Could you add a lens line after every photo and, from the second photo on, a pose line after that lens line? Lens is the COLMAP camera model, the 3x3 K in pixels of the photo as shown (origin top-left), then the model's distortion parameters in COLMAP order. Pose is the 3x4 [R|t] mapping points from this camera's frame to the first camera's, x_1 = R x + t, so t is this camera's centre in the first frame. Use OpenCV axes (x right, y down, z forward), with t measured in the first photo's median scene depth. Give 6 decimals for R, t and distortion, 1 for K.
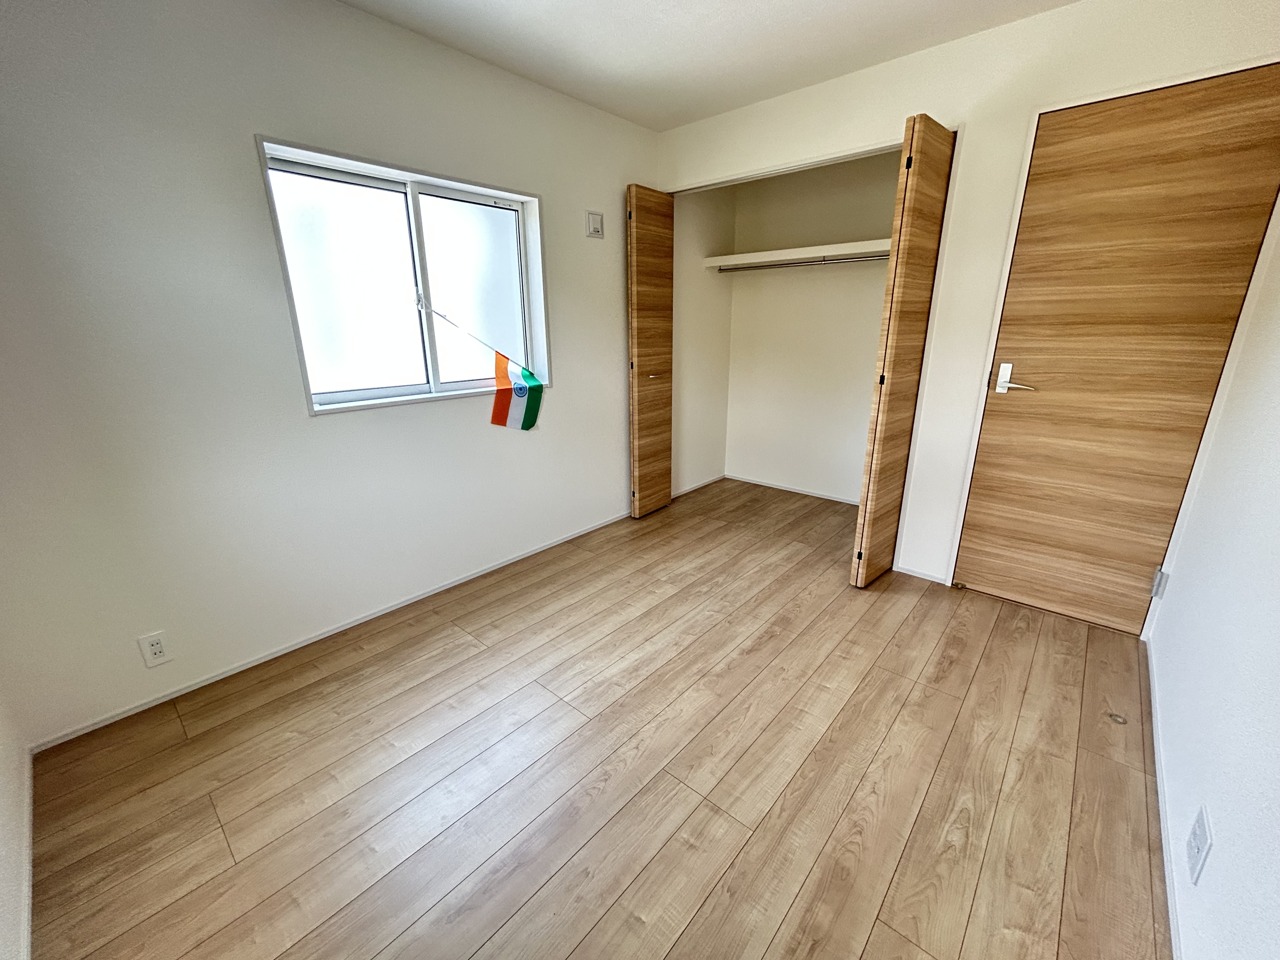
lens RADIAL K [[518.2, 0, 632.1], [0, 518.2, 479.4], [0, 0, 1]] dist [-0.002492, 0.001379]
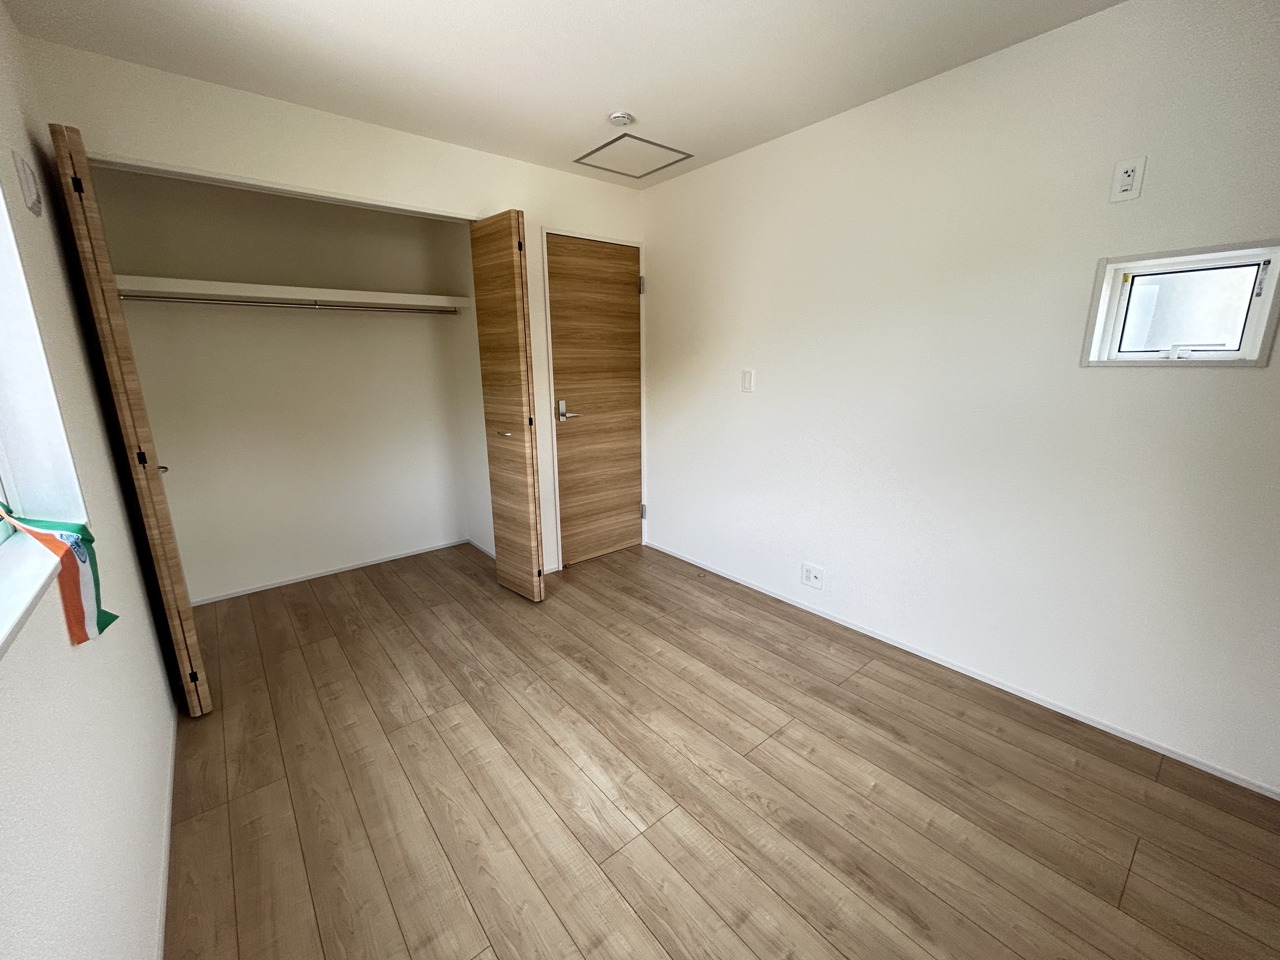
lens RADIAL K [[518.2, 0, 640.2], [0, 518.2, 480.6], [0, 0, 1]] dist [-0.002492, 0.001379]
pose [[0.148214, -0.223294, 0.963417, -0.670025], [0.294003, 0.940081, 0.172655, -0.204005], [-0.944243, 0.257657, 0.204982, 0.576497]]
